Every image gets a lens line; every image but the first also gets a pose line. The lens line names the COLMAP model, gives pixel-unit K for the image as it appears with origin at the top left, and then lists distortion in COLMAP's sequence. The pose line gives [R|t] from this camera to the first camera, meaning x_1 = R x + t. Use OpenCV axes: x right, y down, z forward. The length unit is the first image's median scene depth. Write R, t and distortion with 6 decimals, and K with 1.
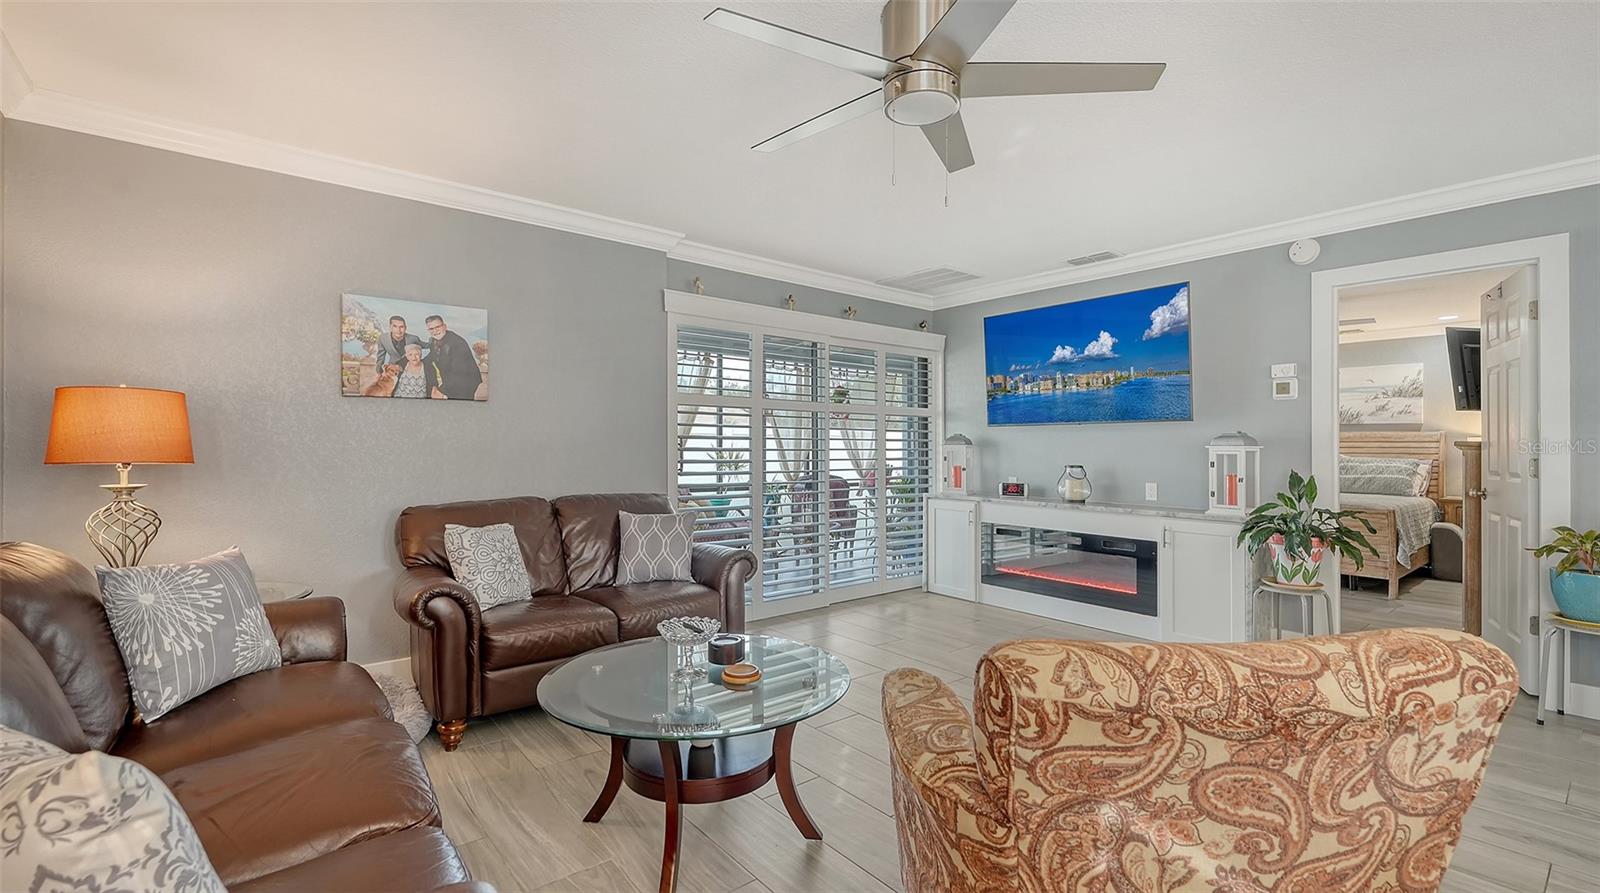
lens RADIAL K [[696.7, 0, 816.0], [0, 696.7, 434.4], [0, 0, 1]] dist [0.017427, 0.000116]
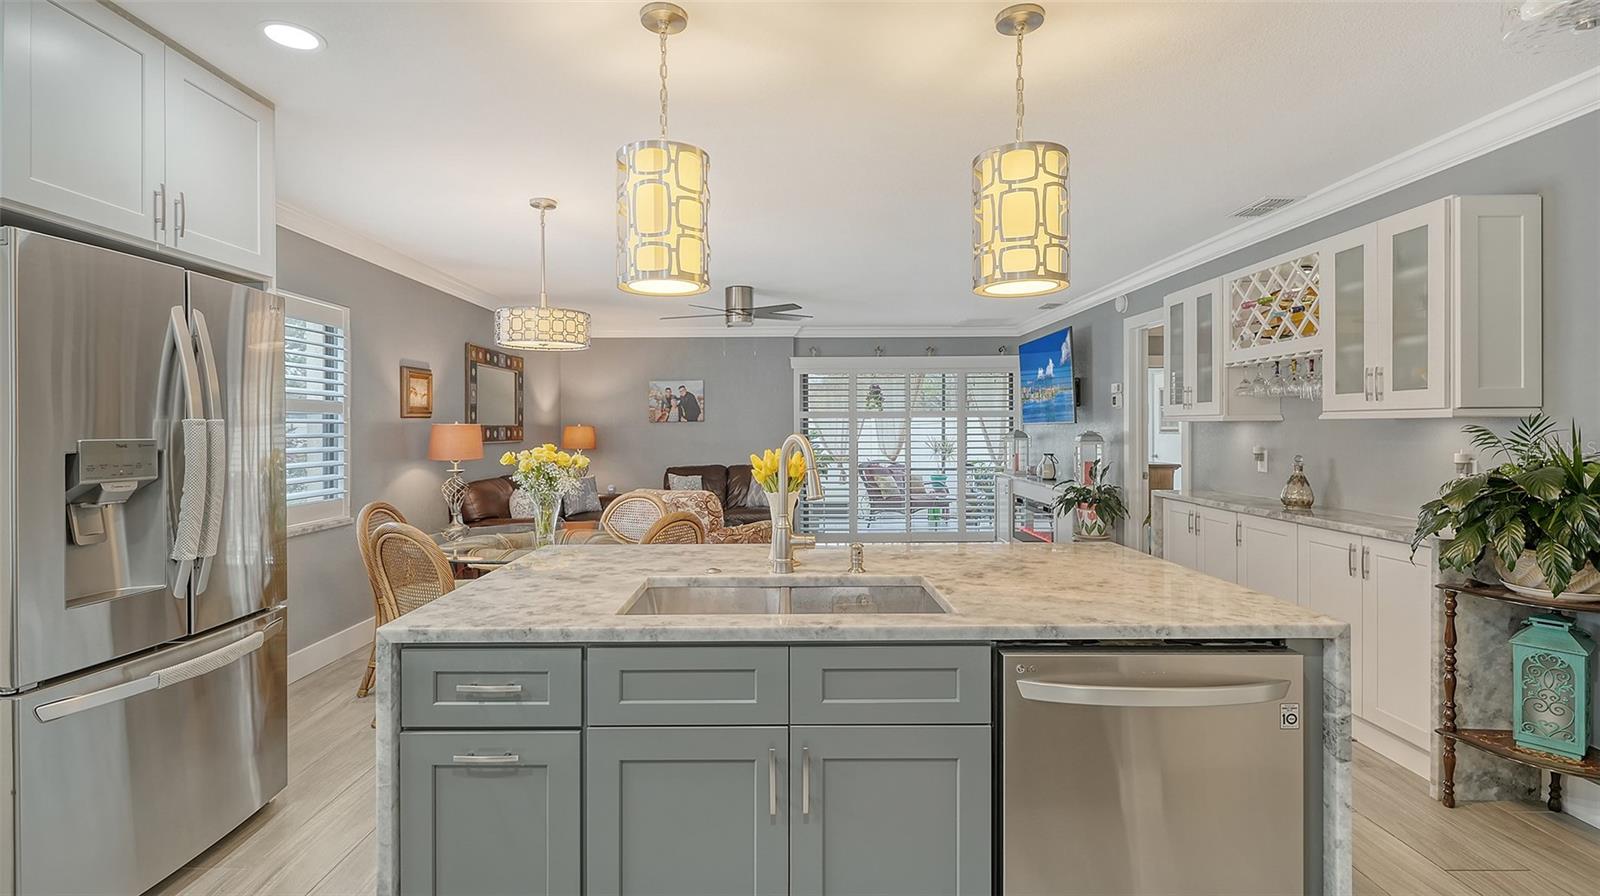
lens RADIAL K [[737.4, 0, 793.9], [0, 737.4, 444.8], [0, 0, 1]] dist [0.004007, -0.000093]
pose [[0.777001, 0.002766, -0.629493, 0.987955], [0.020891, 0.999326, 0.030177, -0.030498], [0.629153, -0.036599, 0.776420, -0.517916]]
